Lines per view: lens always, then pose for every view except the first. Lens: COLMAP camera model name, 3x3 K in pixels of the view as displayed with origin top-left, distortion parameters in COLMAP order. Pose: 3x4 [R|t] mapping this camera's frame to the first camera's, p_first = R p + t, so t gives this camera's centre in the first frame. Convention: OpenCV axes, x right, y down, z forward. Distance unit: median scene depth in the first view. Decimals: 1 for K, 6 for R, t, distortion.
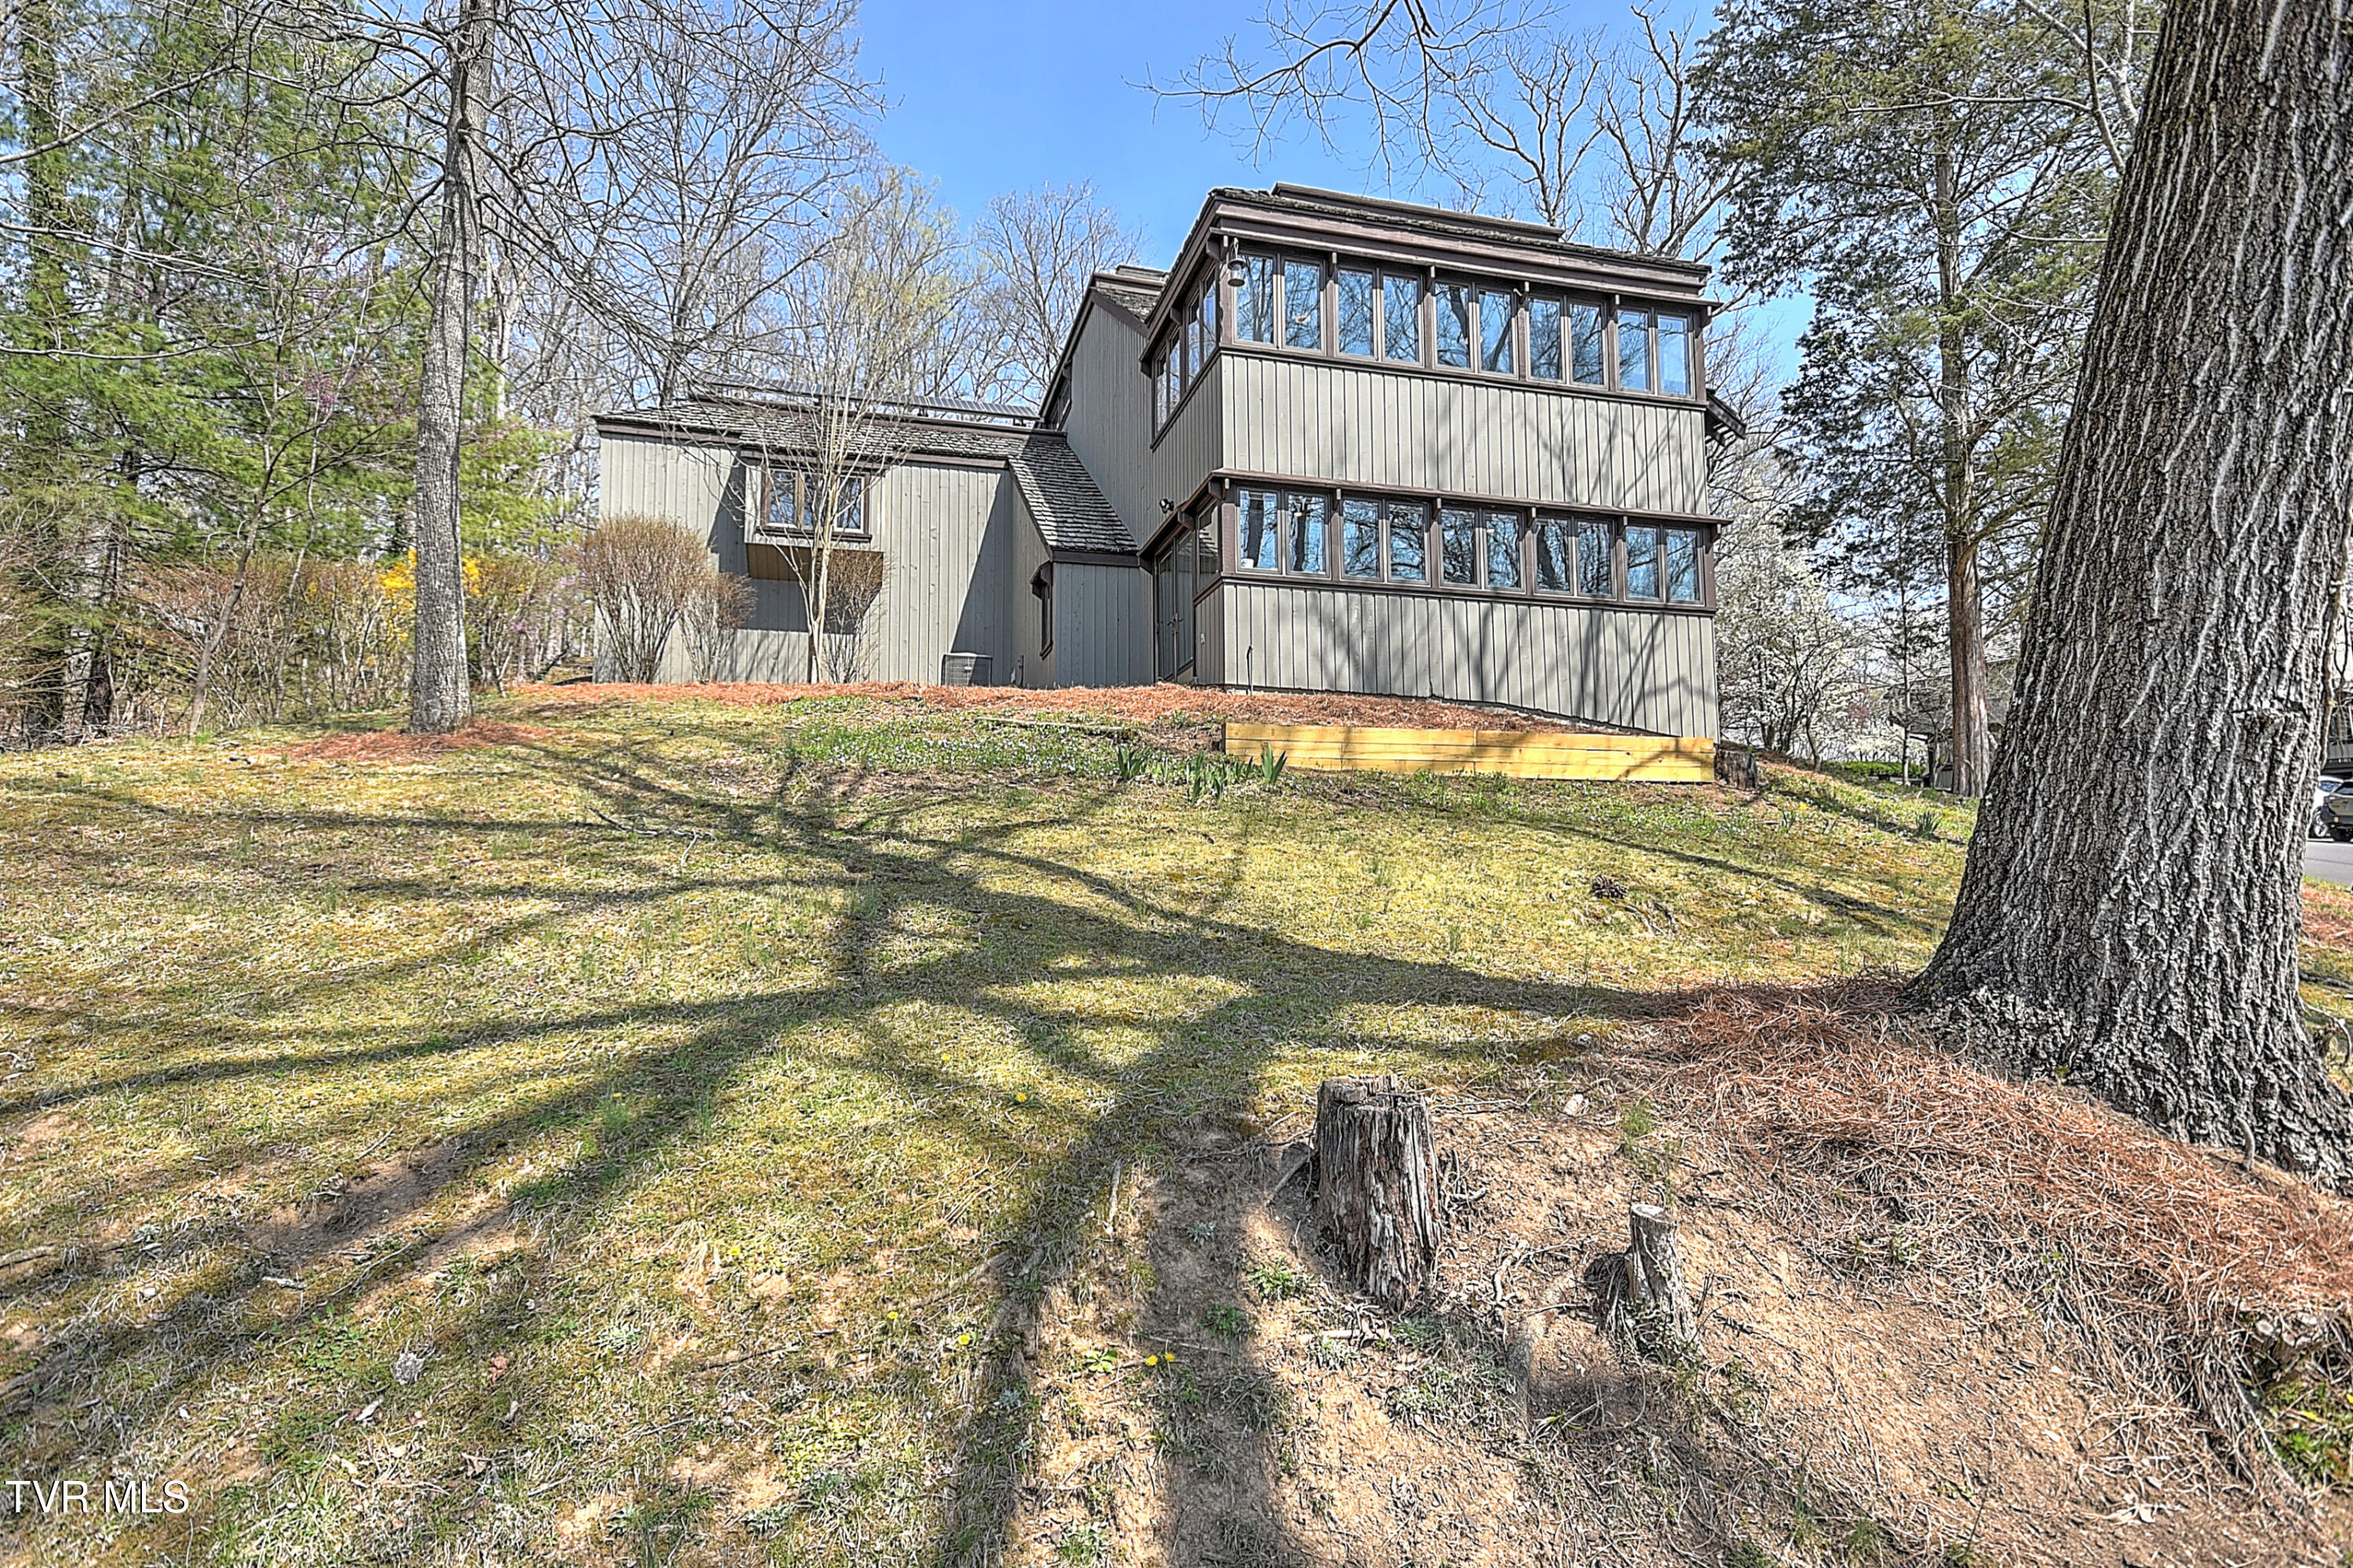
lens RADIAL K [[1208.6, 0, 1179.4], [0, 1208.6, 777.9], [0, 0, 1]] dist [0.019699, 0.000454]
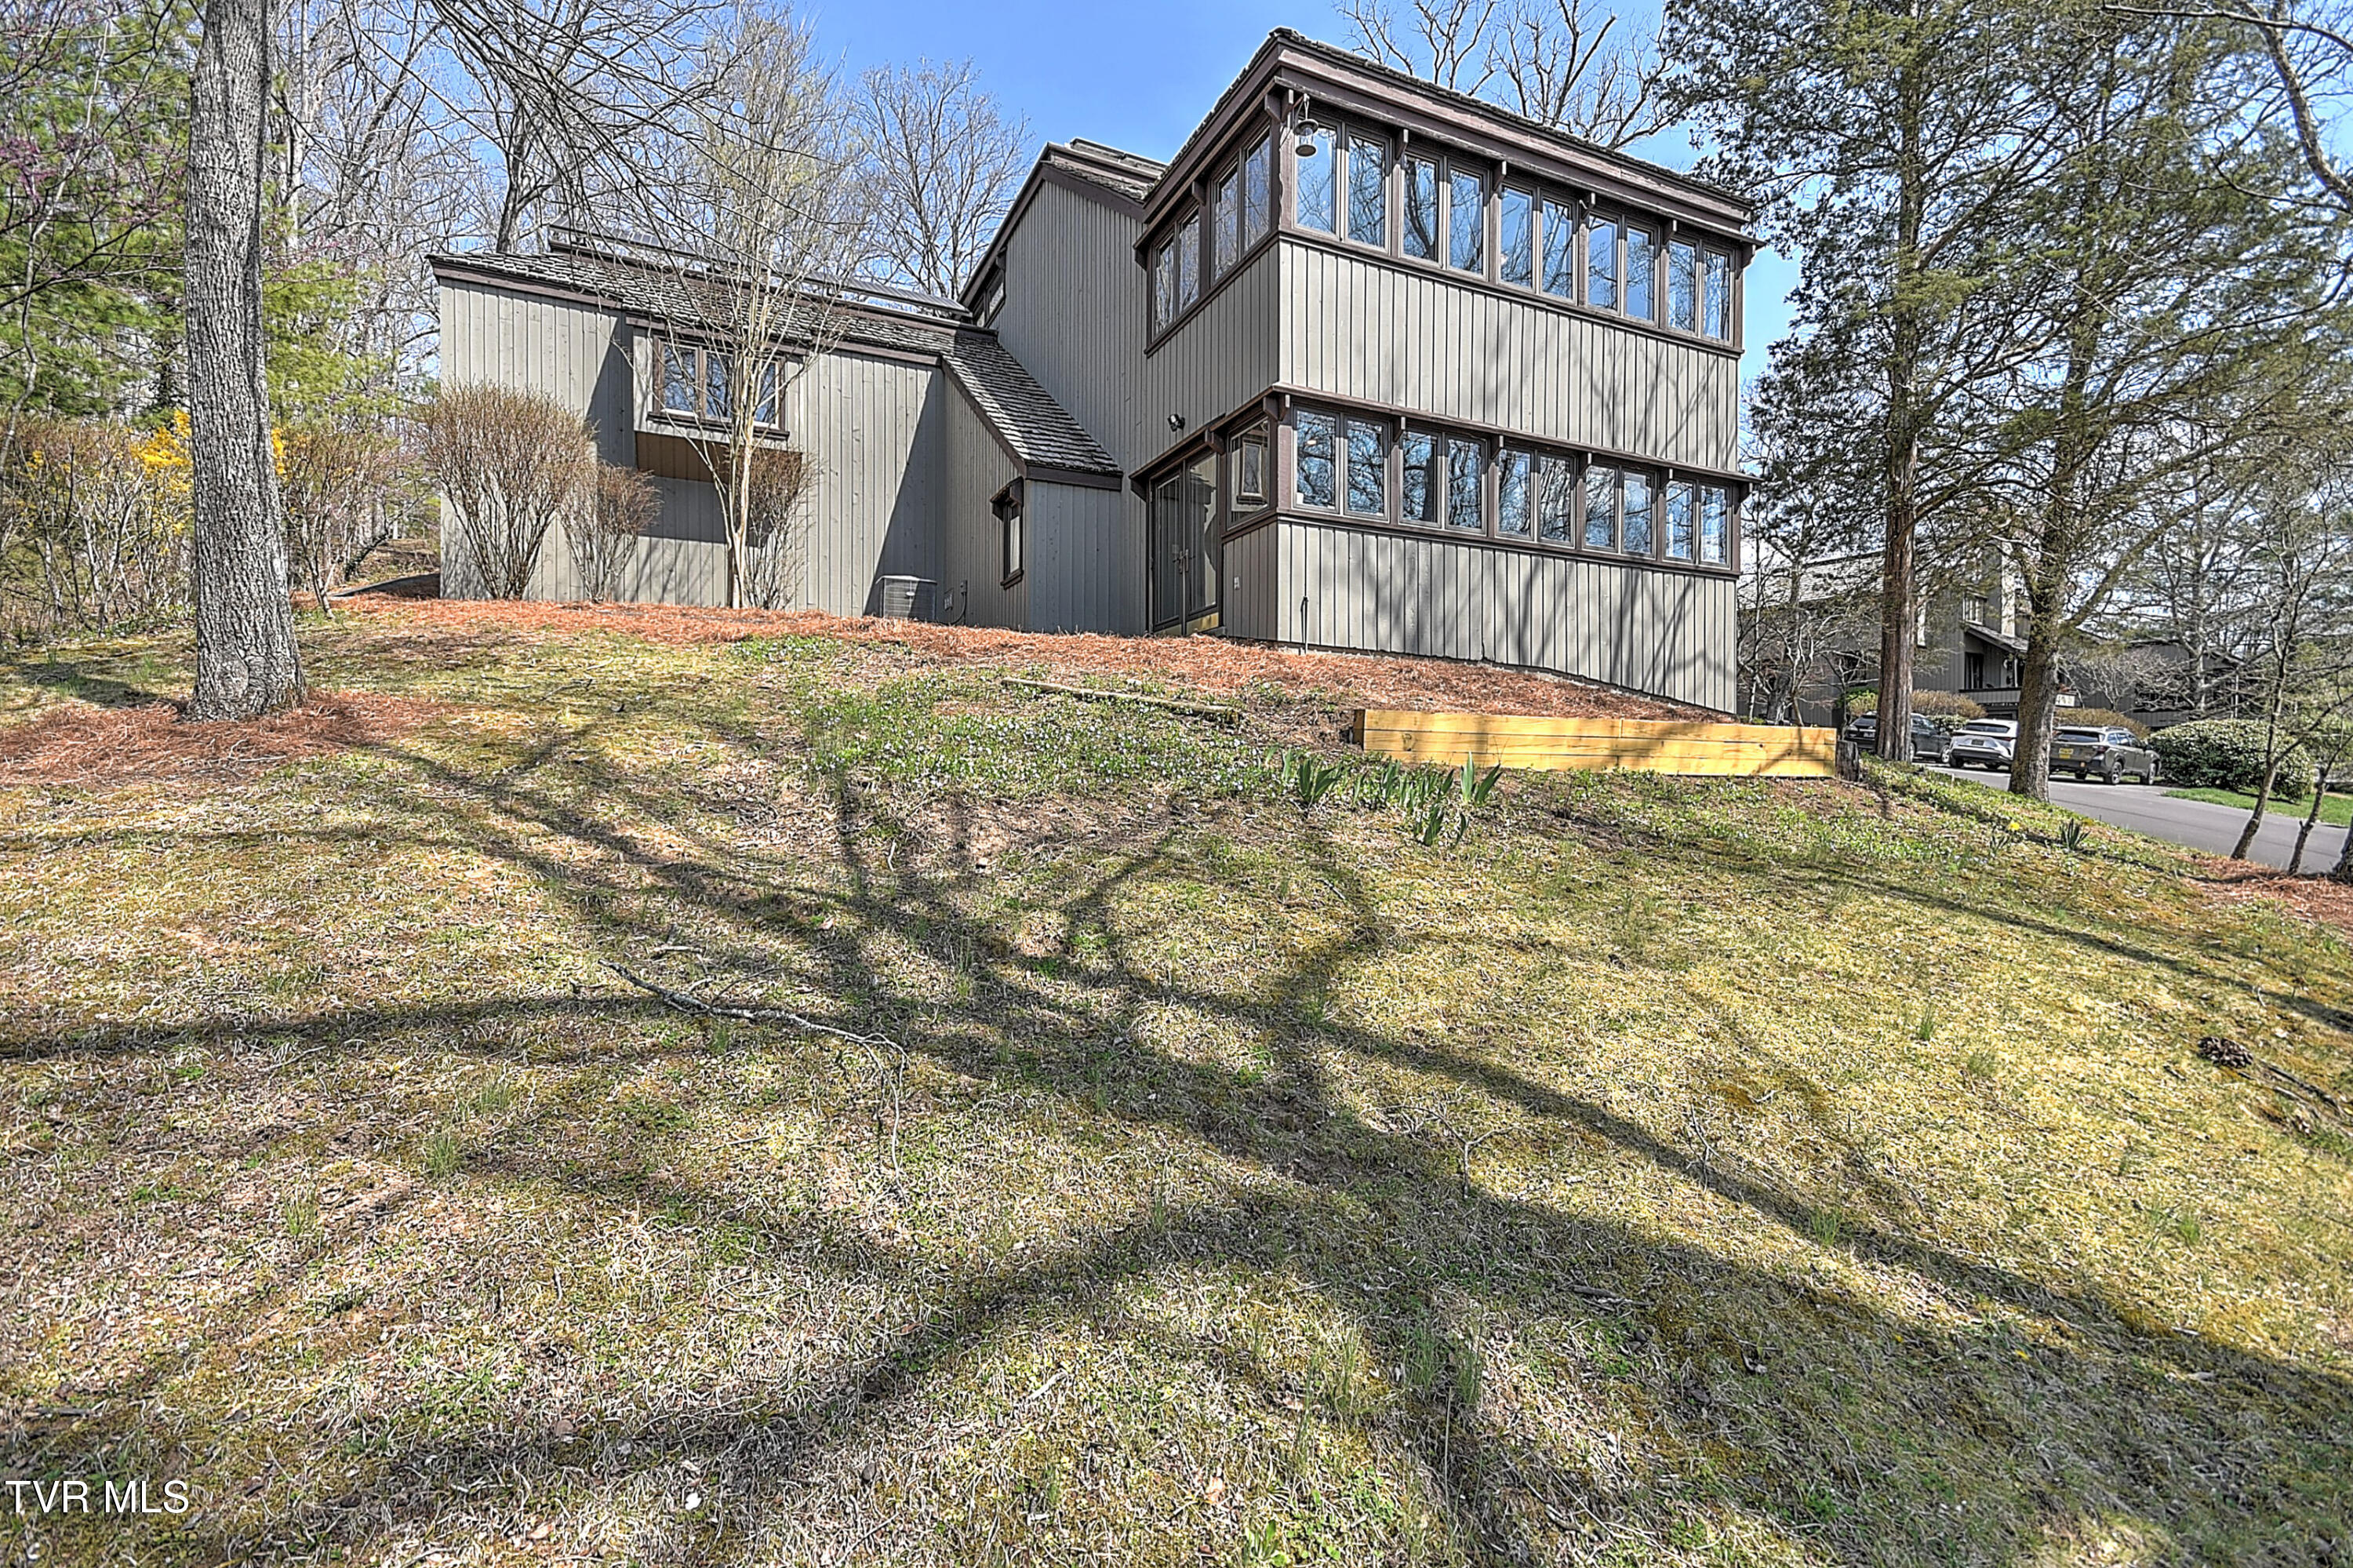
lens RADIAL K [[1056.7, 0, 1176.5], [0, 1056.7, 784.0], [0, 0, 1]] dist [0.029042, -0.015574]
pose [[0.984631, 0.012261, 0.174214, -0.142220], [-0.030105, 0.994516, 0.100159, -0.043292], [-0.172031, -0.103864, 0.979601, 0.228616]]
